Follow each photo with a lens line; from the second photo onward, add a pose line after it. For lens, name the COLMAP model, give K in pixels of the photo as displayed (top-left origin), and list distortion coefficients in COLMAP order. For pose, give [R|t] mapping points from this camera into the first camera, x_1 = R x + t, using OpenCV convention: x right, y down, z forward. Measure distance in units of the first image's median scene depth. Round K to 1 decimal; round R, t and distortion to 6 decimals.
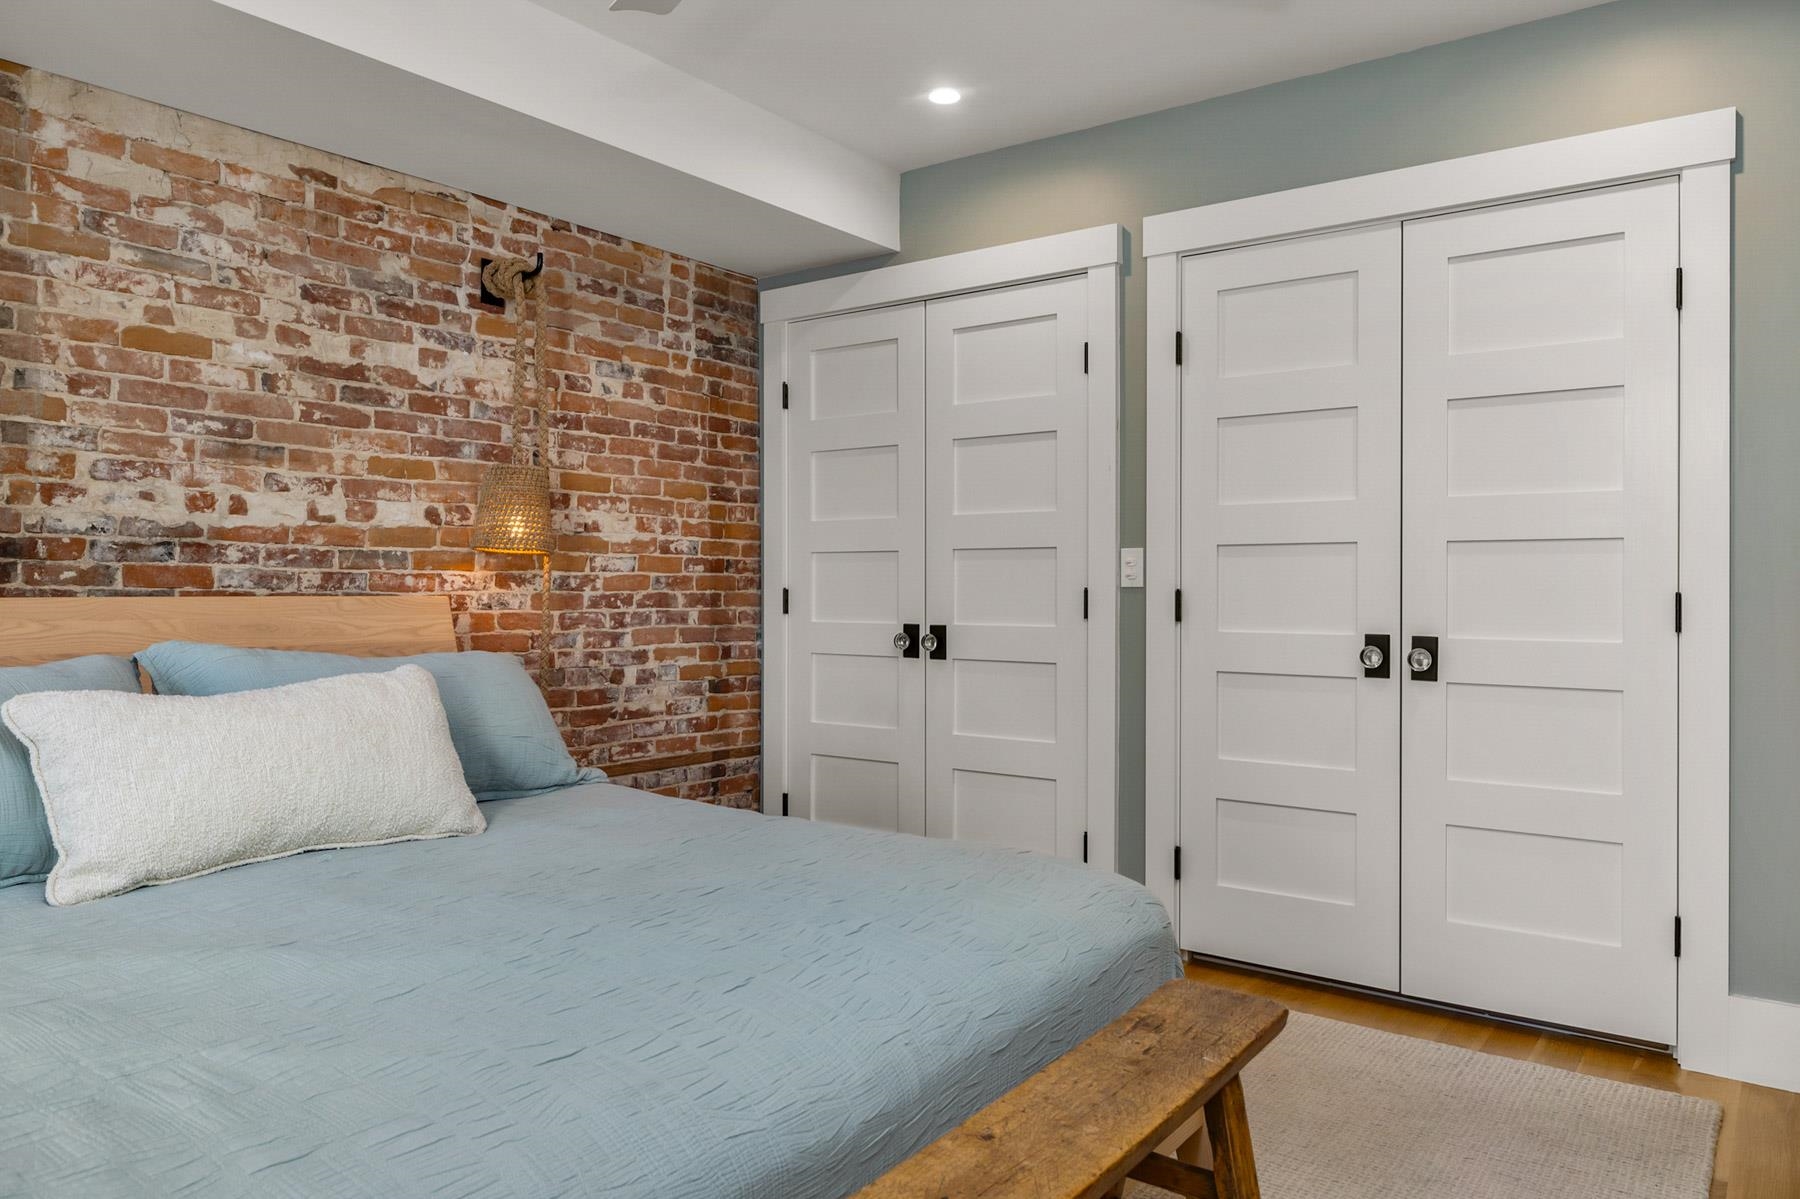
lens RADIAL K [[1214.2, 0, 897.5], [0, 1214.2, 594.0], [0, 0, 1]] dist [-0.003356, 0.000391]
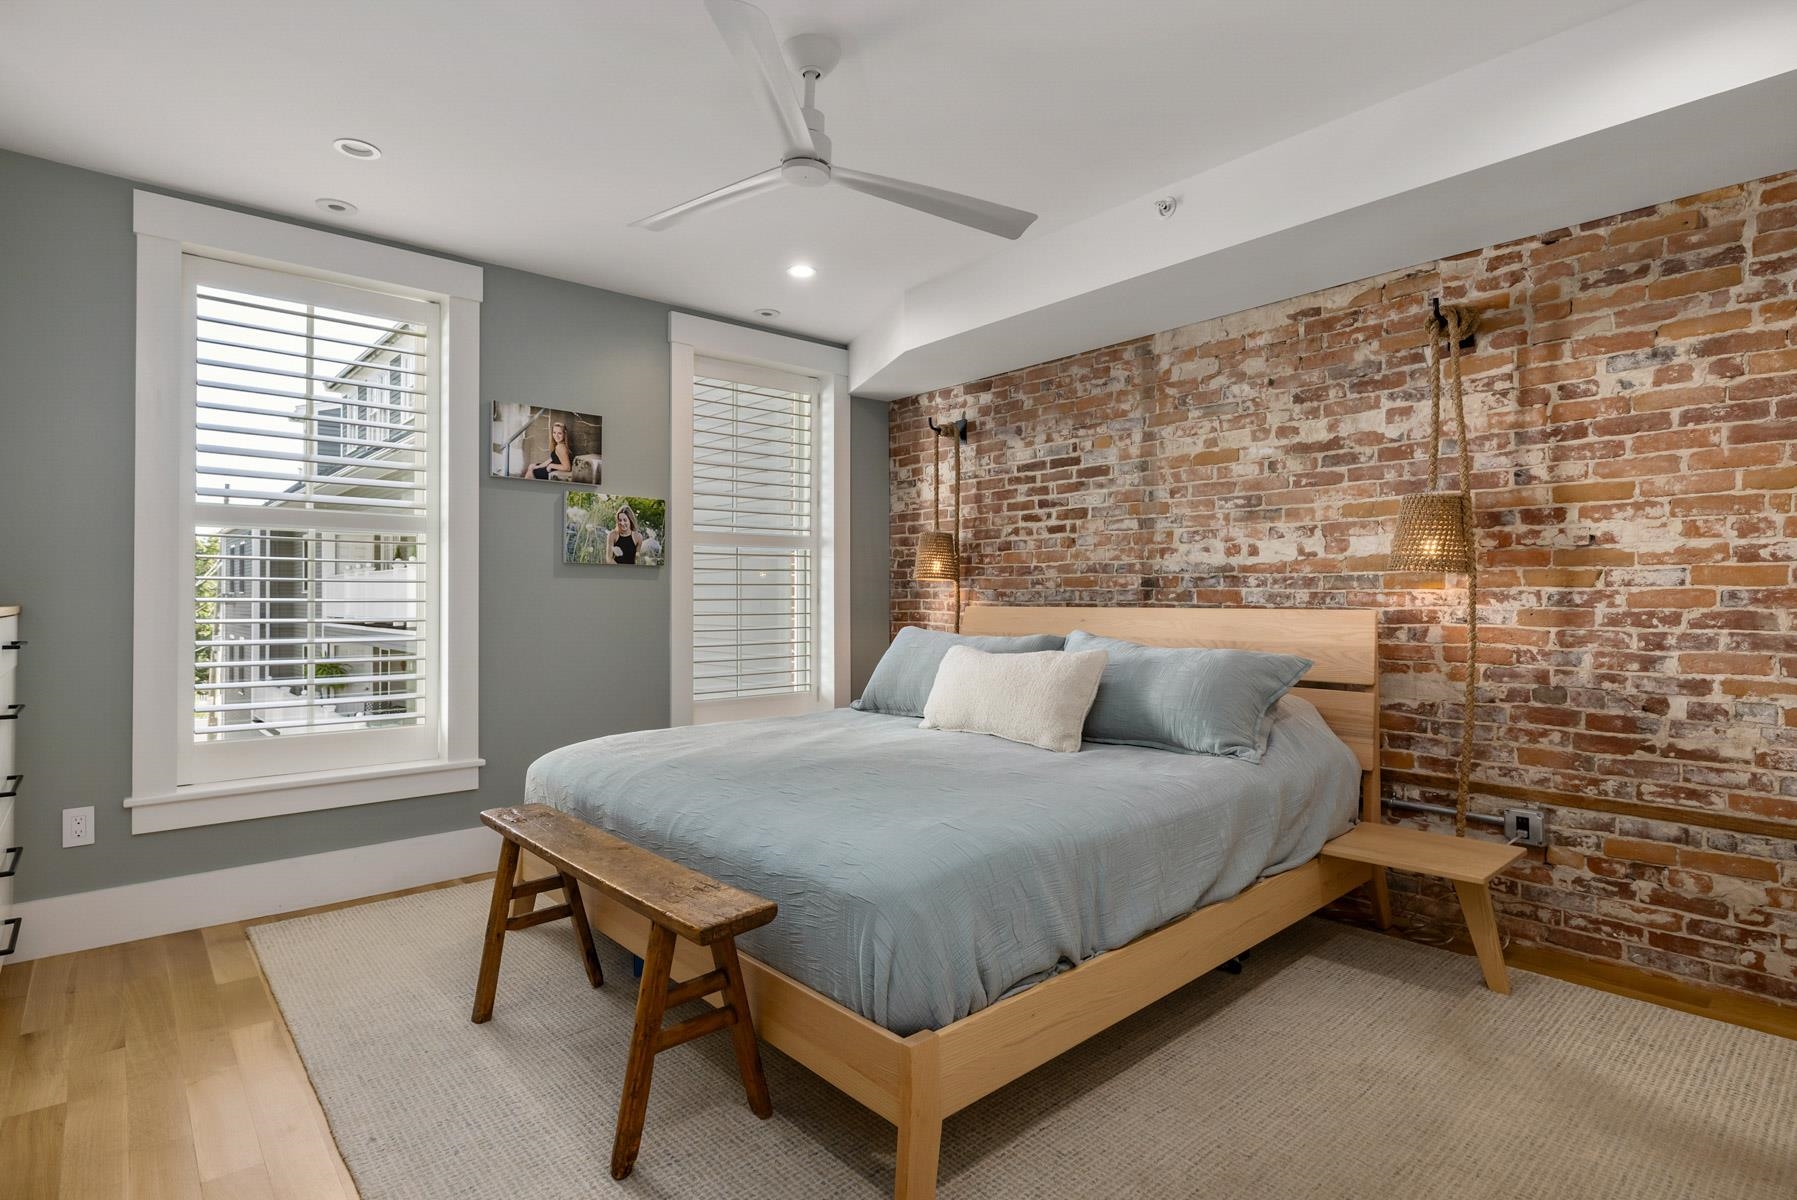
lens RADIAL K [[900.5, 0, 895.6], [0, 900.5, 600.9], [0, 0, 1]] dist [-0.005658, 0.001633]
pose [[-0.207999, -0.002112, -0.978127, 0.594037], [-0.008814, 0.999961, -0.000285, -0.003006], [0.978089, 0.008562, -0.208009, 0.687223]]
